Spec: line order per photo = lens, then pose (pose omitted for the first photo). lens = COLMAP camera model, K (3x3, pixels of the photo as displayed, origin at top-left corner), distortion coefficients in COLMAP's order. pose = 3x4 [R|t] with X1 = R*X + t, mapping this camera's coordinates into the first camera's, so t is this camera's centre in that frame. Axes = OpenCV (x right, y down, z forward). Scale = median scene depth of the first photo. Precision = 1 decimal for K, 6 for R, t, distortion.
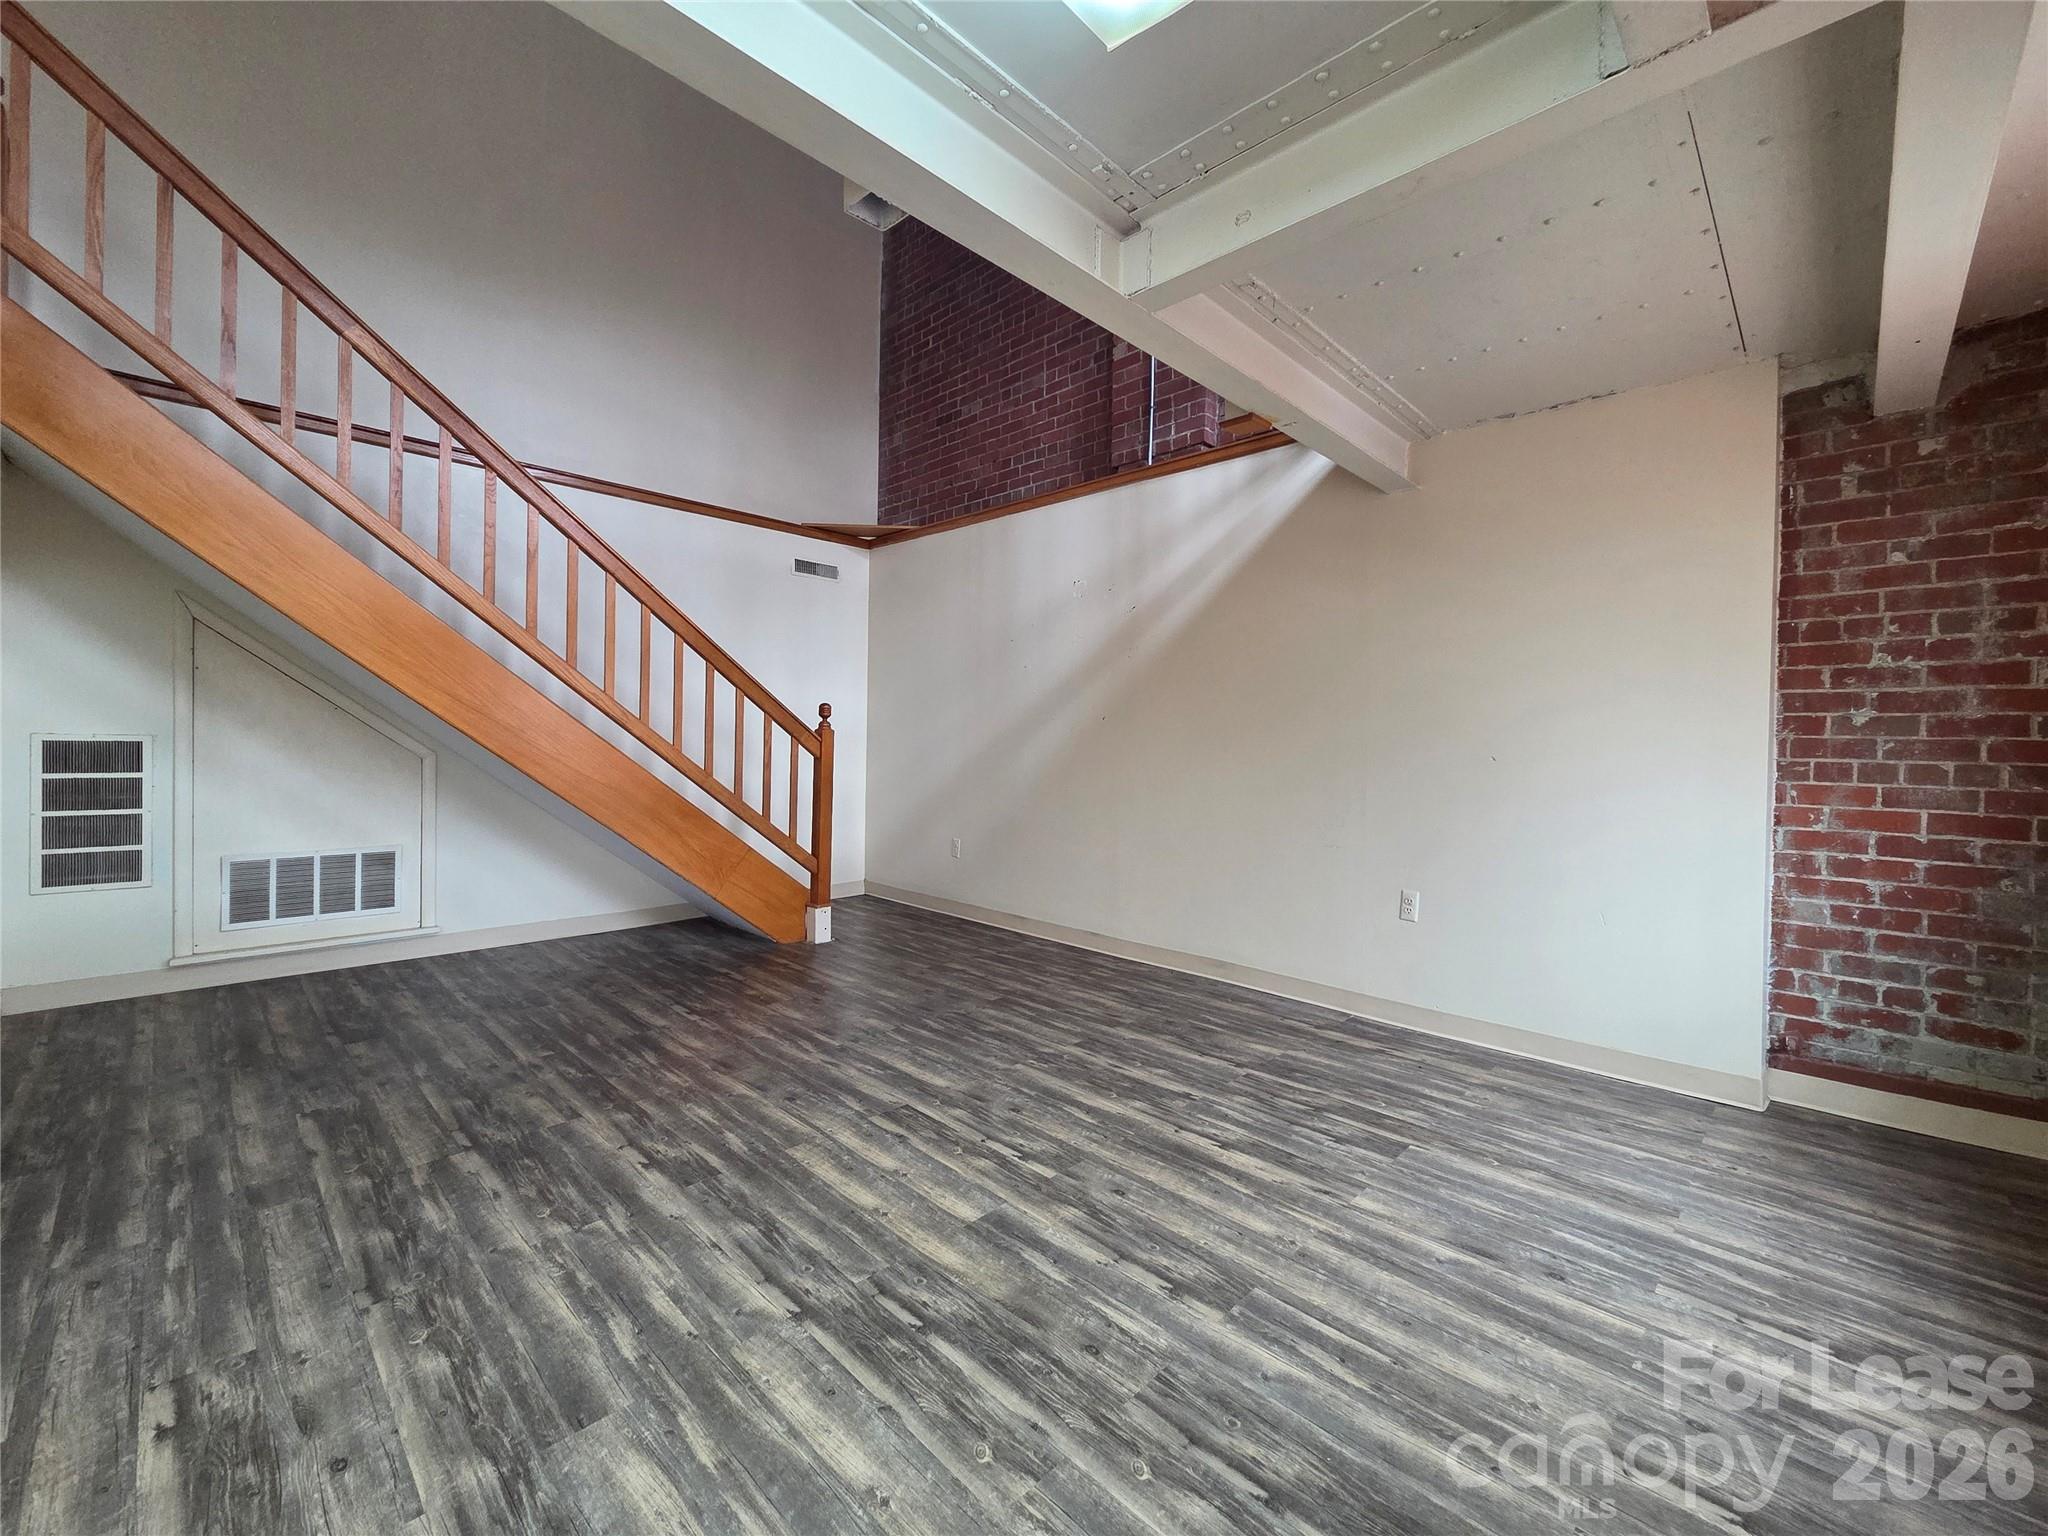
lens RADIAL K [[833.4, 0, 1029.3], [0, 833.4, 750.3], [0, 0, 1]] dist [0.005017, -0.000874]
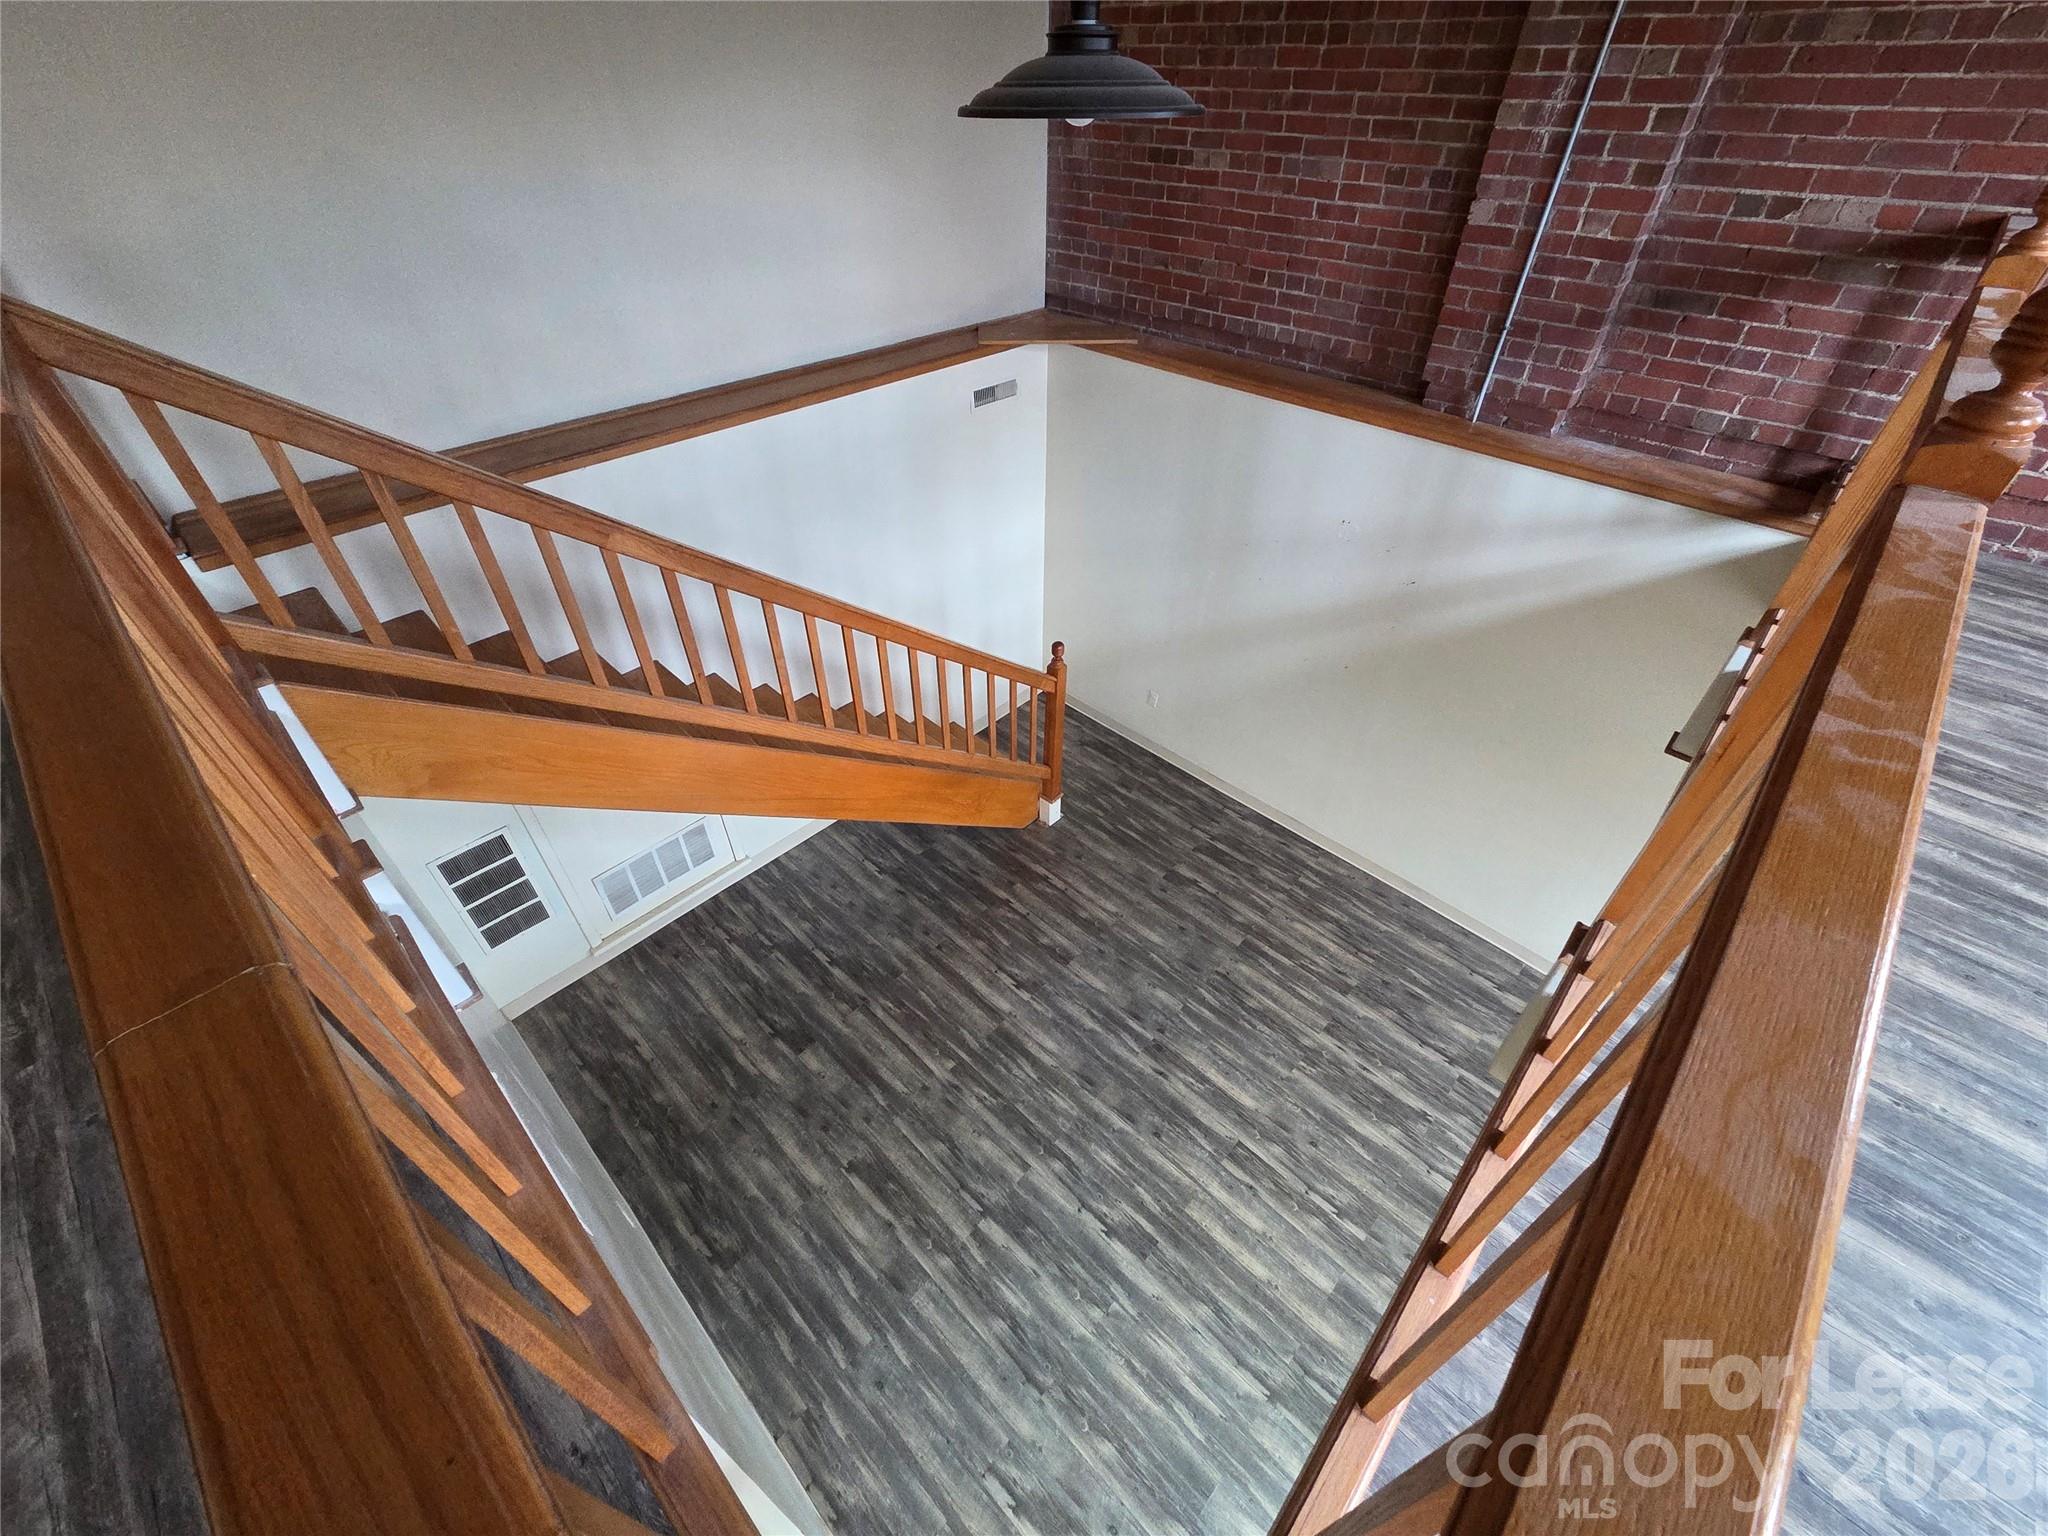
lens RADIAL K [[833.4, 0, 1028.5], [0, 833.4, 752.6], [0, 0, 1]] dist [0.005017, -0.000874]
pose [[0.999883, -0.015221, -0.001237, -0.494899], [0.012548, 0.772737, 0.634602, -1.017746], [-0.008704, -0.634543, 0.772838, 0.296986]]
